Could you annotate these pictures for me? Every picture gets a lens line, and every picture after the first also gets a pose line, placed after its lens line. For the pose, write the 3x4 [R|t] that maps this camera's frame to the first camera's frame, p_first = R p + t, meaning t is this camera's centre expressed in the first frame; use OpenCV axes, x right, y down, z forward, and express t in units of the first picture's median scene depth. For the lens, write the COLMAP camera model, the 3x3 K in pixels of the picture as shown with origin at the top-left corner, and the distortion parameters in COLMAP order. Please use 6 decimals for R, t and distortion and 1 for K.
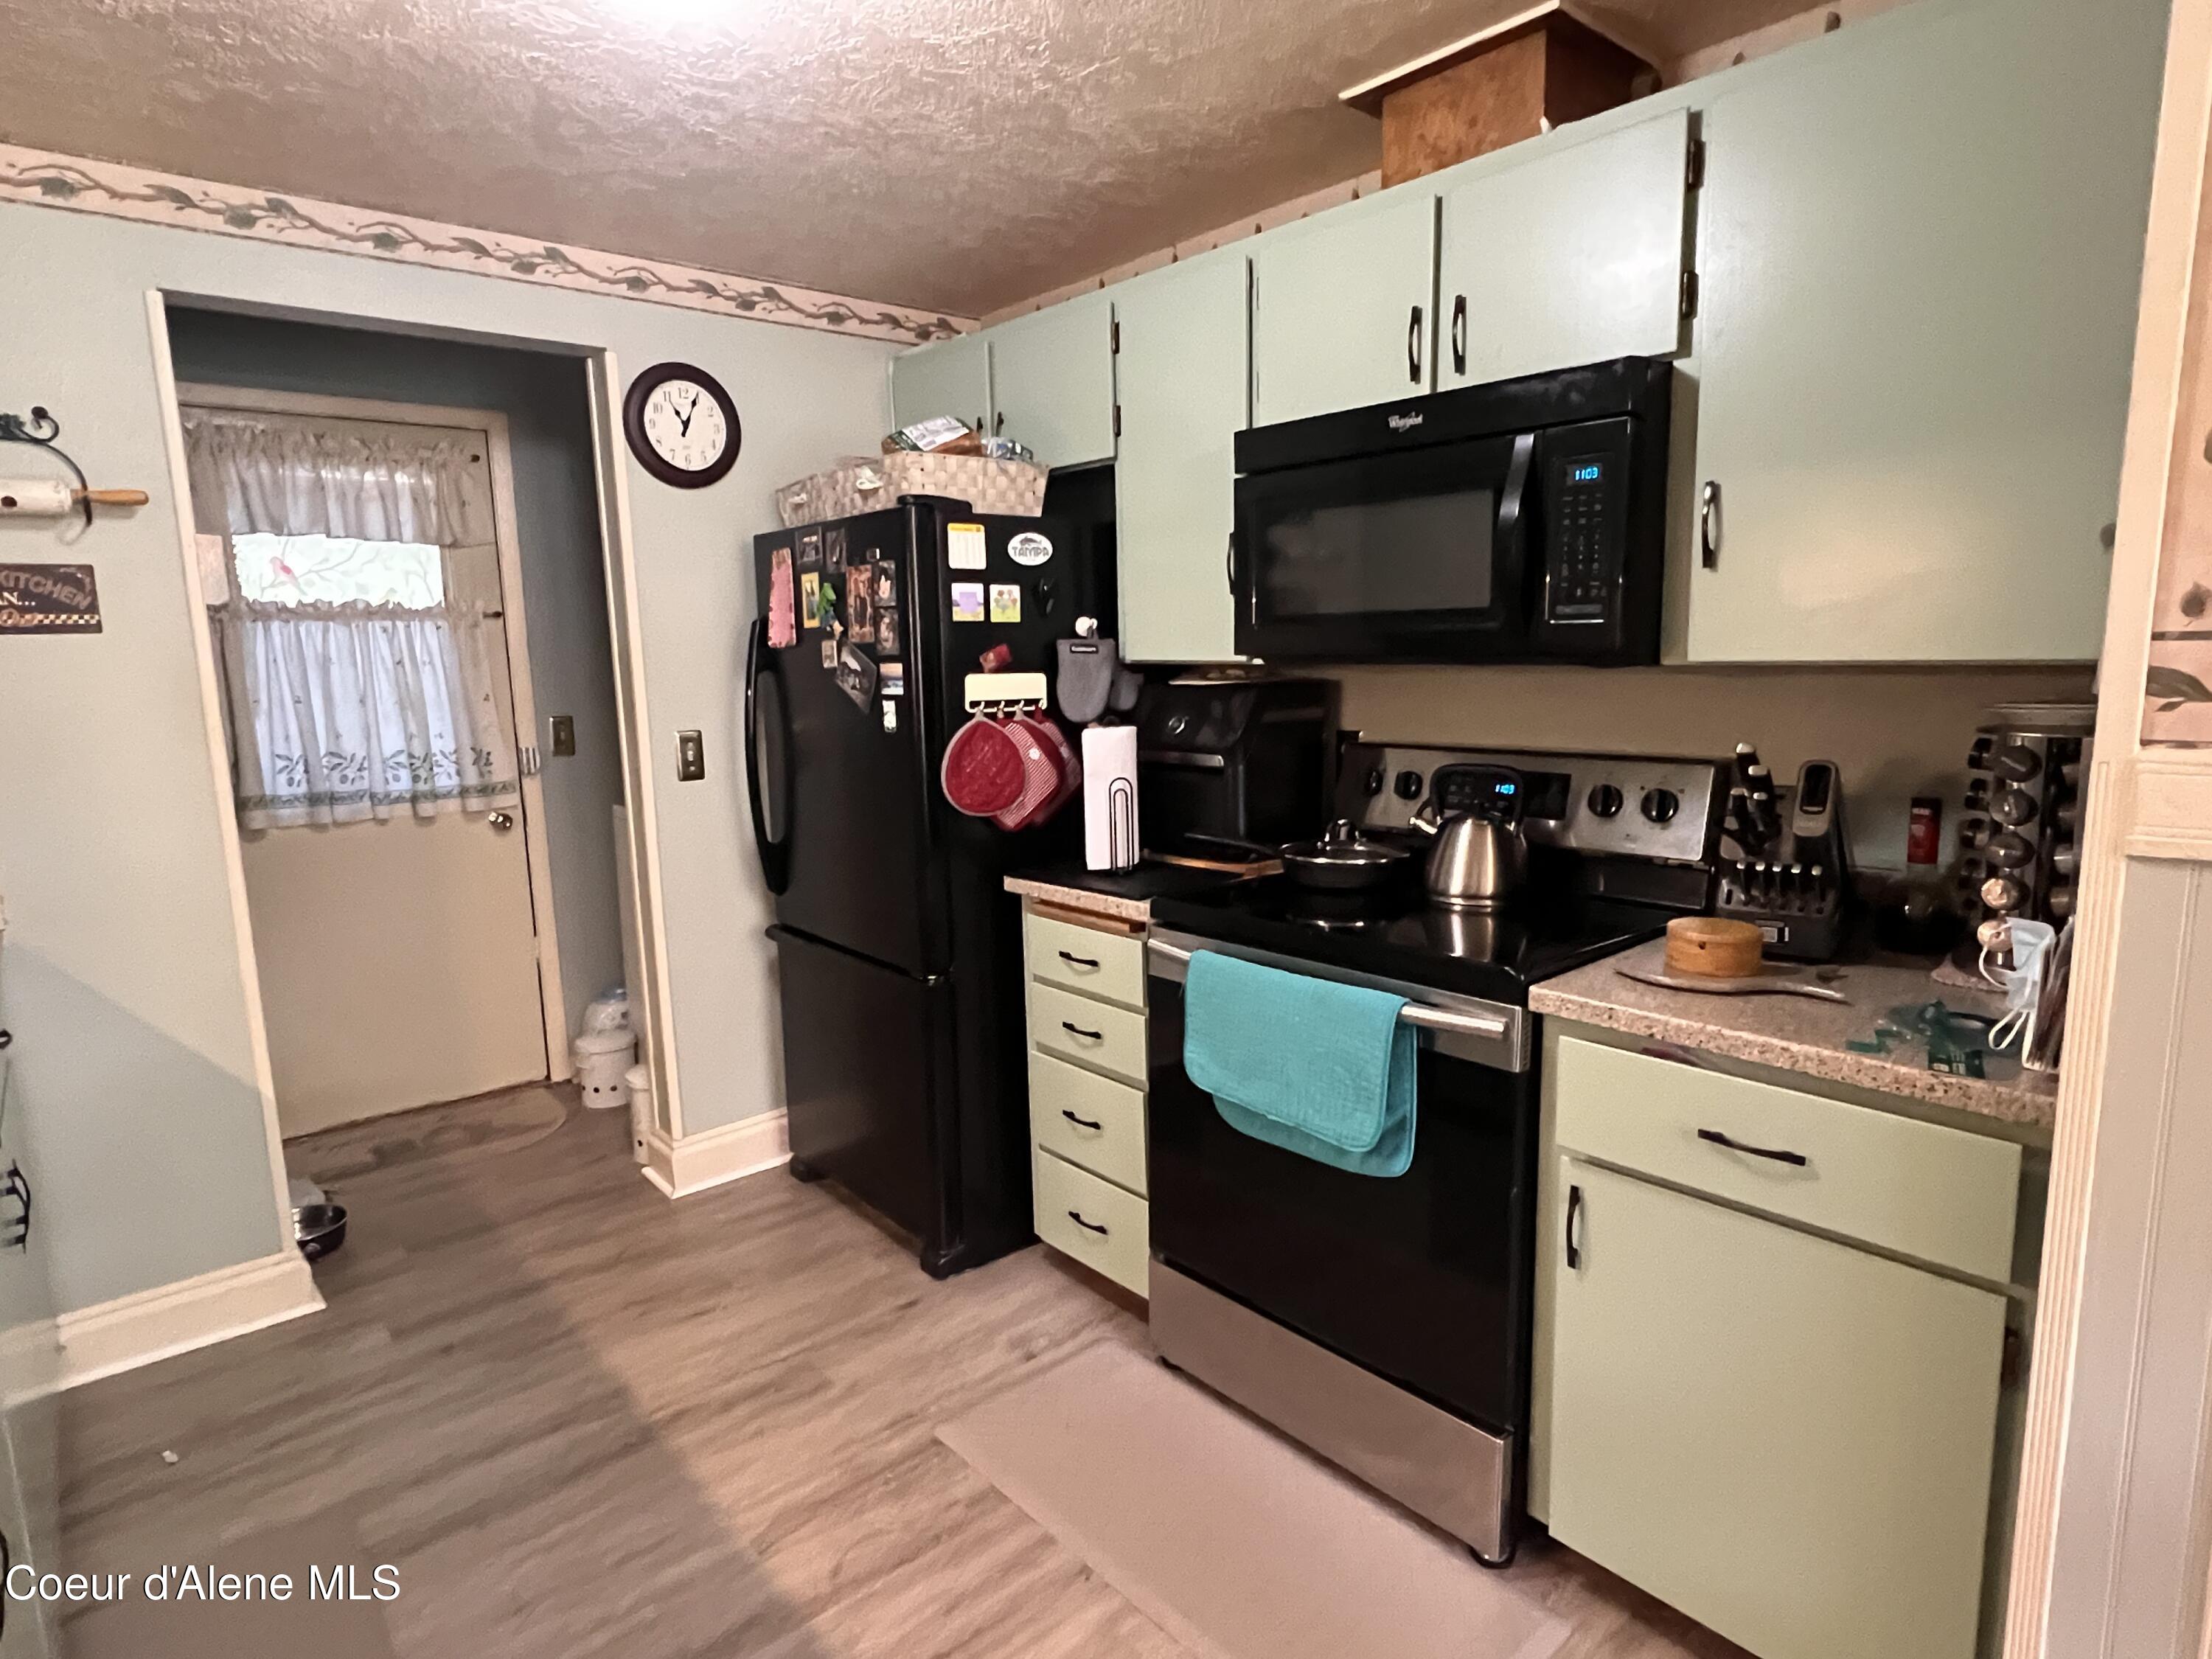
lens RADIAL K [[1213.4, 0, 1102.2], [0, 1213.4, 834.8], [0, 0, 1]] dist [0.002561, -0.000686]
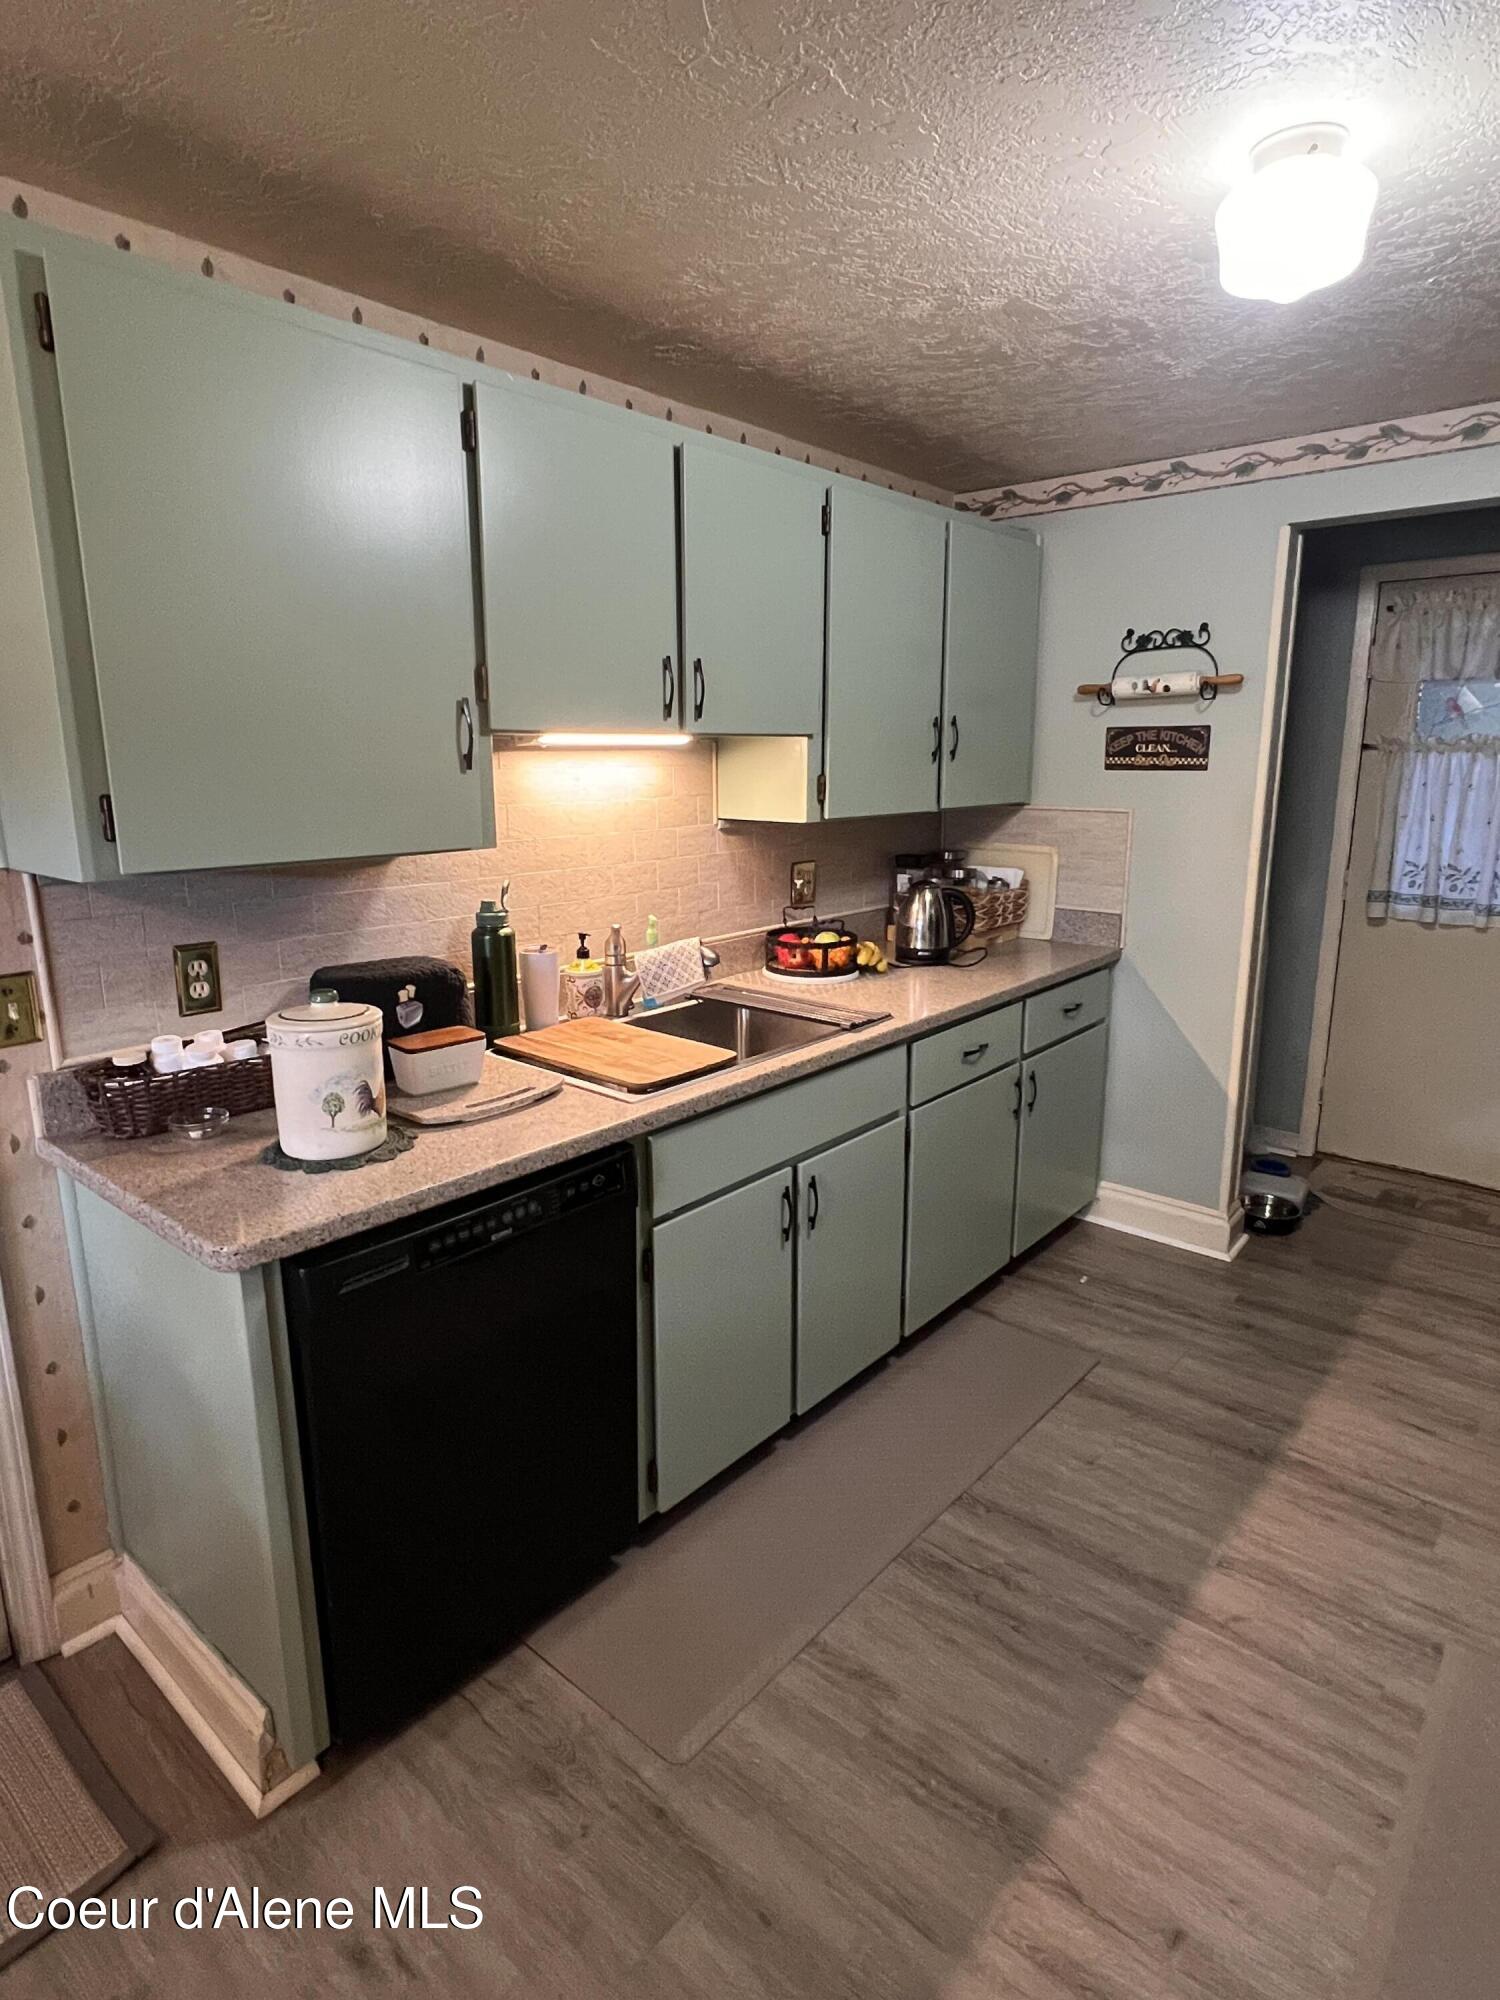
lens RADIAL K [[1097.1, 0, 746.7], [0, 1097.1, 994.2], [0, 0, 1]] dist [0.002561, -0.000686]
pose [[0.154154, 0.237245, -0.959141, 0.448807], [-0.155771, 0.964440, 0.213520, -0.096801], [0.975690, 0.116491, 0.185629, 0.212618]]
